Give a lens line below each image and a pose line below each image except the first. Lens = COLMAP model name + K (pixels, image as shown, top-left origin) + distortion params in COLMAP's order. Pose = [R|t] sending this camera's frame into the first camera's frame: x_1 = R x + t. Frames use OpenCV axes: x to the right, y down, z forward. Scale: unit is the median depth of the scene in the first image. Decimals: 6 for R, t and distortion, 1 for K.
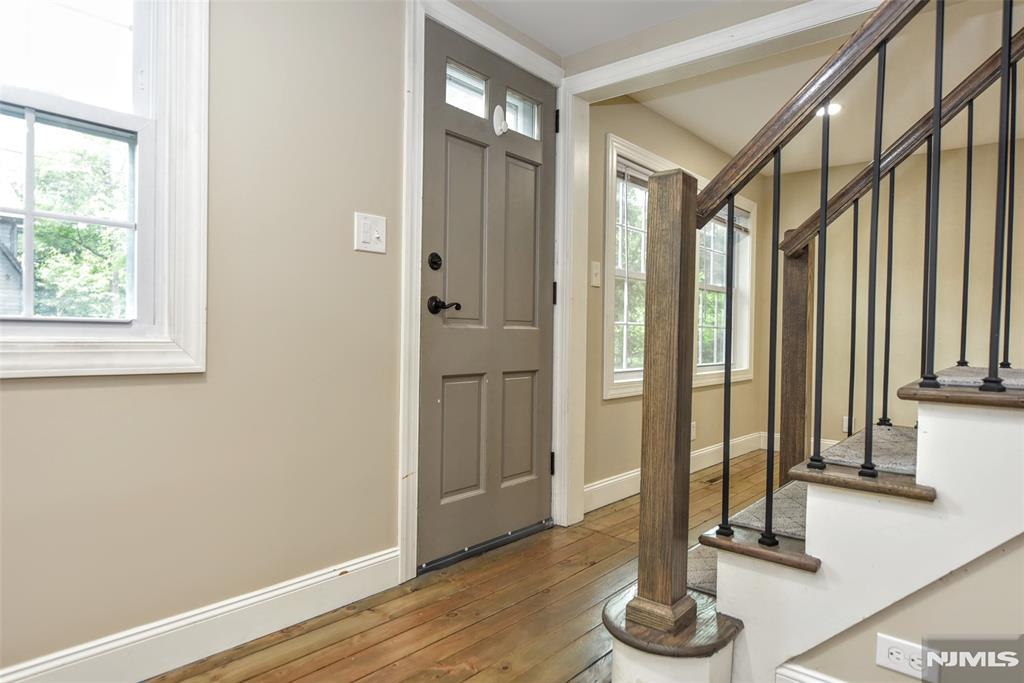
lens RADIAL K [[608.9, 0, 516.4], [0, 608.9, 343.0], [0, 0, 1]] dist [0.001527, 0.000314]
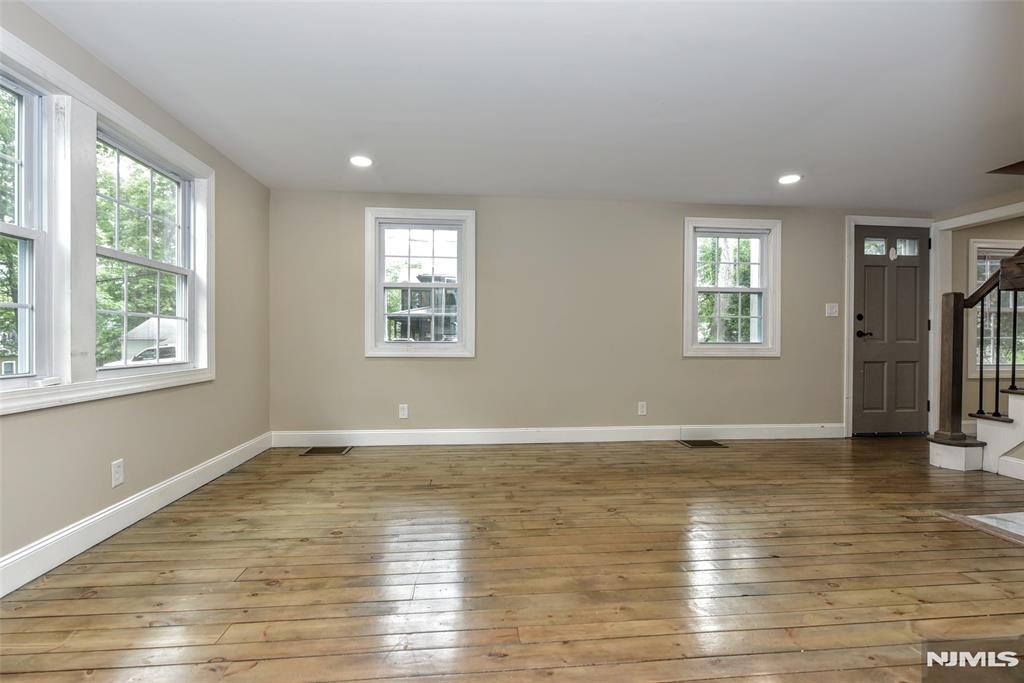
lens RADIAL K [[489.0, 0, 508.7], [0, 489.0, 345.4], [0, 0, 1]] dist [-0.005990, -0.001195]
pose [[0.723513, -0.005545, -0.690288, 0.211618], [-0.000976, 0.999959, -0.009056, 0.006317], [0.690310, 0.007226, 0.723478, -1.500503]]
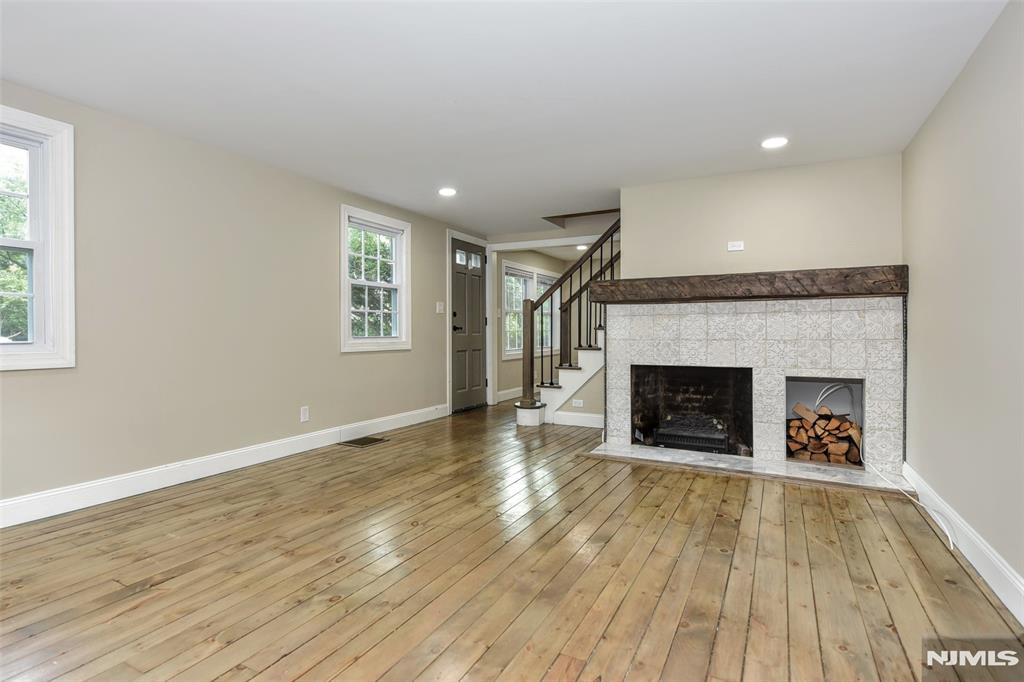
lens RADIAL K [[520.3, 0, 507.9], [0, 520.3, 334.2], [0, 0, 1]] dist [-0.004795, -0.000766]
pose [[0.974706, -0.020004, 0.222593, -0.454234], [0.021314, 0.999767, -0.003482, -0.016232], [-0.222471, 0.008138, 0.974905, -1.636127]]
